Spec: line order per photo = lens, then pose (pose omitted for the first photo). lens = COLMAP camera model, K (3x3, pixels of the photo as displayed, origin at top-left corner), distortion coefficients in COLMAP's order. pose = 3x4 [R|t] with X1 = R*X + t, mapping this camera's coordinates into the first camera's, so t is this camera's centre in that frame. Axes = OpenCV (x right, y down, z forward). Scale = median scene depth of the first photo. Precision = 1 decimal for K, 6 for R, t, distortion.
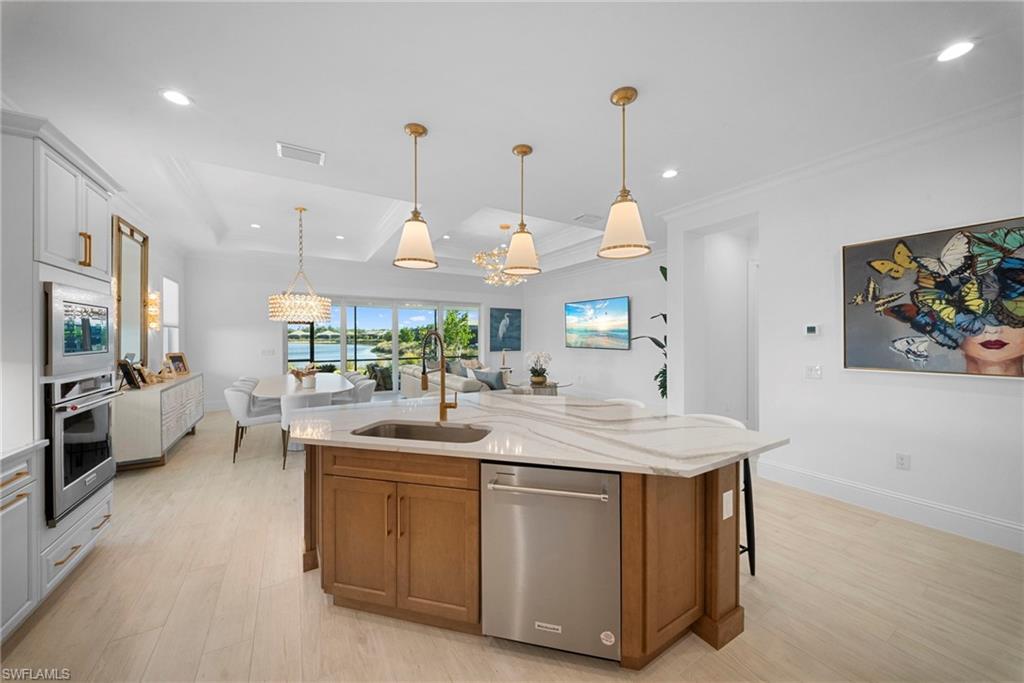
lens RADIAL K [[360.8, 0, 511.1], [0, 360.8, 336.4], [0, 0, 1]] dist [0.013193, -0.008712]
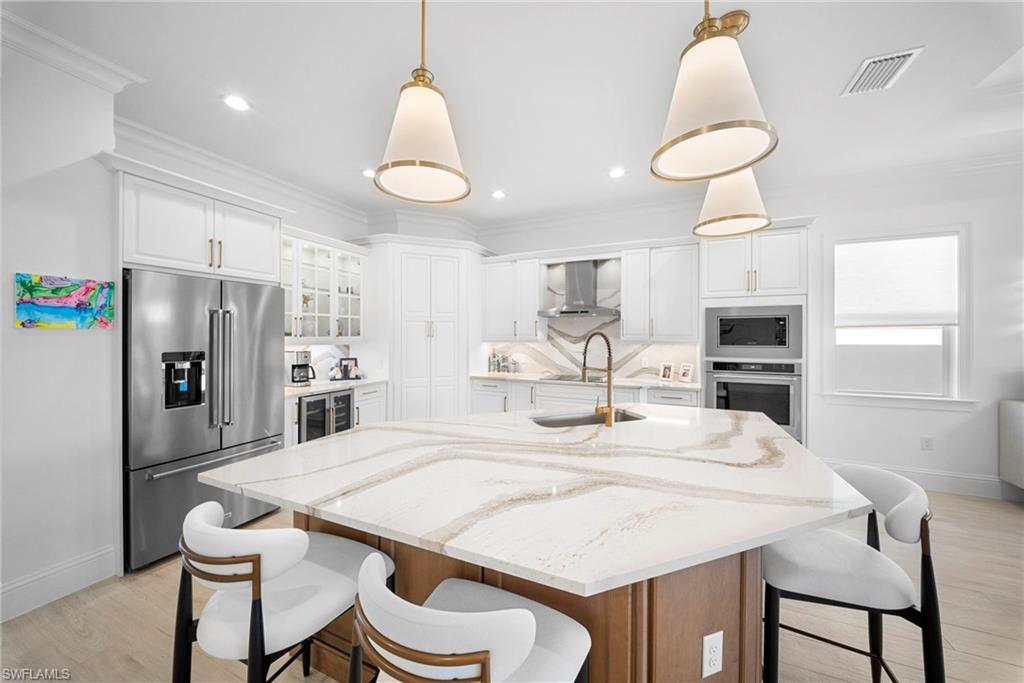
lens RADIAL K [[354.5, 0, 510.6], [0, 354.5, 337.2], [0, 0, 1]] dist [0.000579, -0.003260]
pose [[-0.822049, 0.001310, -0.569415, 0.131095], [0.001531, 0.999999, 0.000091, 0.000539], [0.569415, -0.000797, -0.822050, 0.388940]]
